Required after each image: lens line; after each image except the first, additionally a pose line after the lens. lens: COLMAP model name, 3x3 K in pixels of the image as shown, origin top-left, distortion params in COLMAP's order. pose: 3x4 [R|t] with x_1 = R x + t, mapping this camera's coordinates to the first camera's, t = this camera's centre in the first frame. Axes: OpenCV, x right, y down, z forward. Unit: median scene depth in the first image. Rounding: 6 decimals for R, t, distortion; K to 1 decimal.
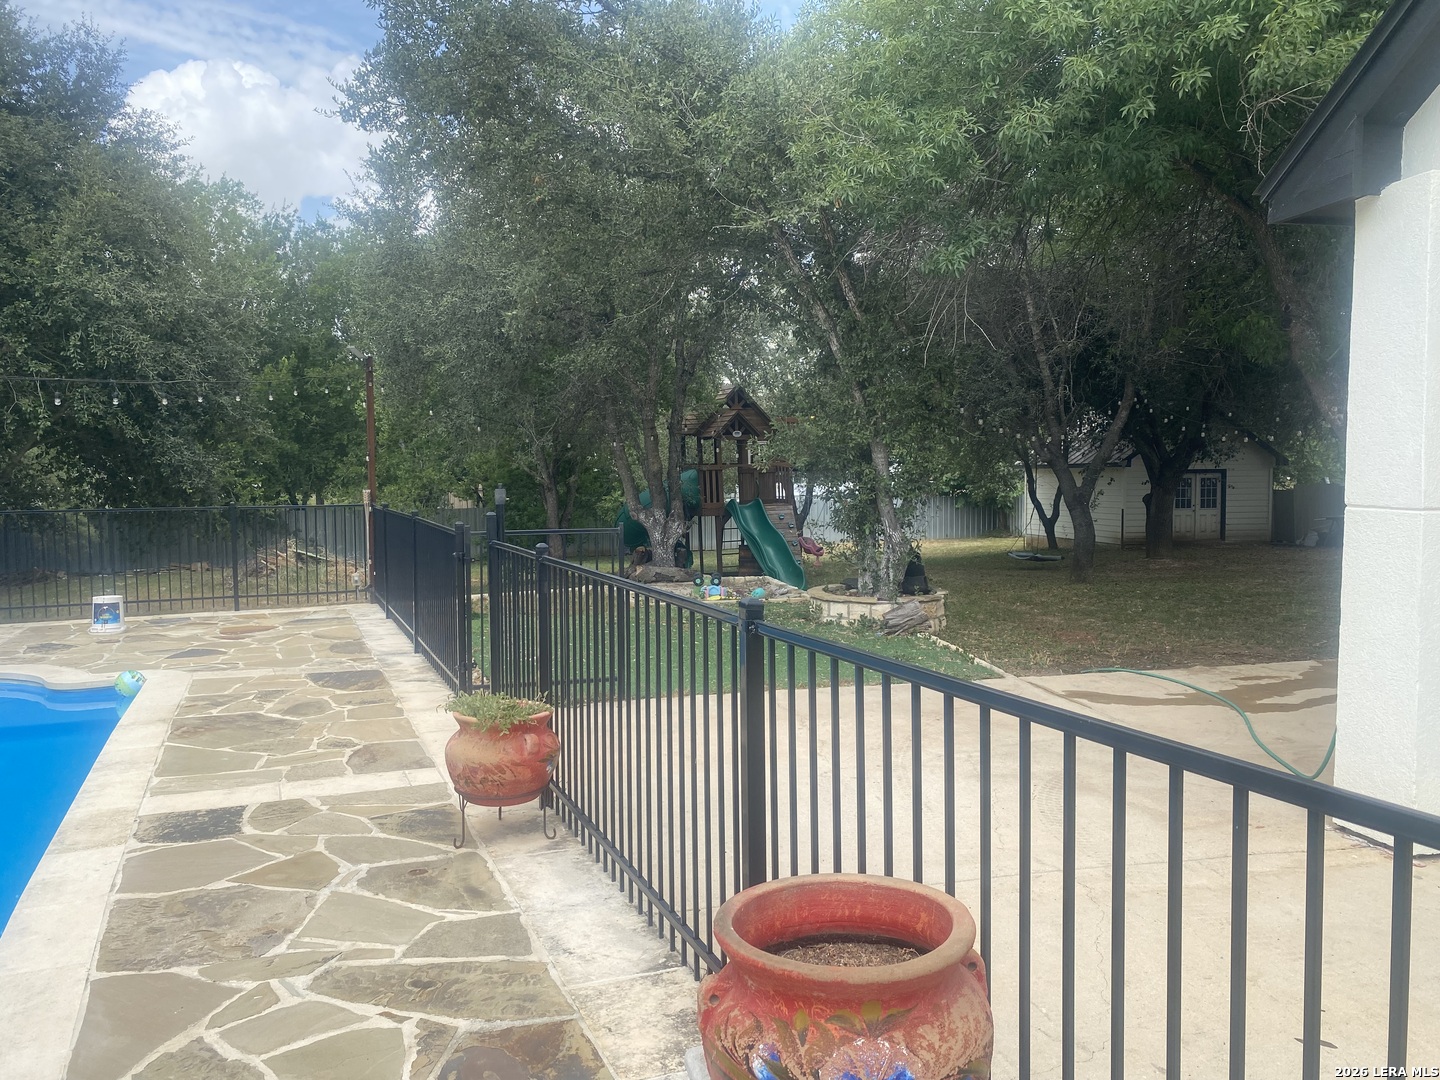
lens RADIAL K [[1101.5, 0, 718.8], [0, 1101.5, 538.2], [0, 0, 1]] dist [0.030547, -0.008343]
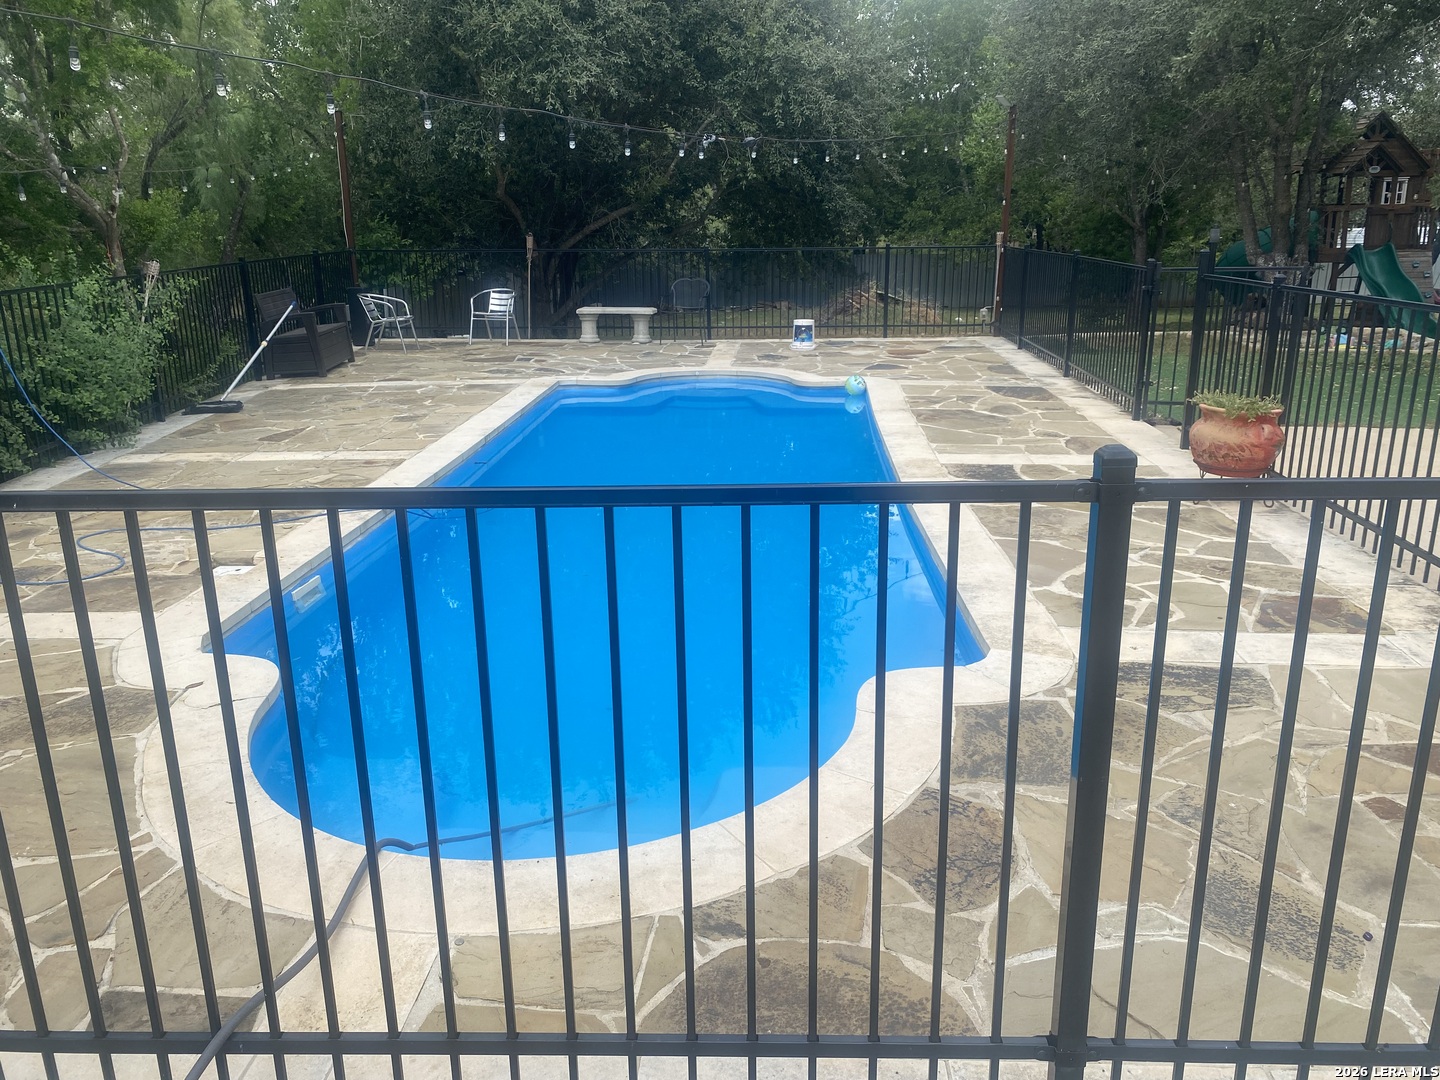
lens RADIAL K [[1101.5, 0, 719.2], [0, 1101.5, 542.2], [0, 0, 1]] dist [0.030547, -0.008343]
pose [[0.899075, 0.123012, -0.420157, -0.069439], [-0.025507, 0.972802, 0.230230, 0.010790], [0.437051, -0.196277, 0.877760, -0.168818]]
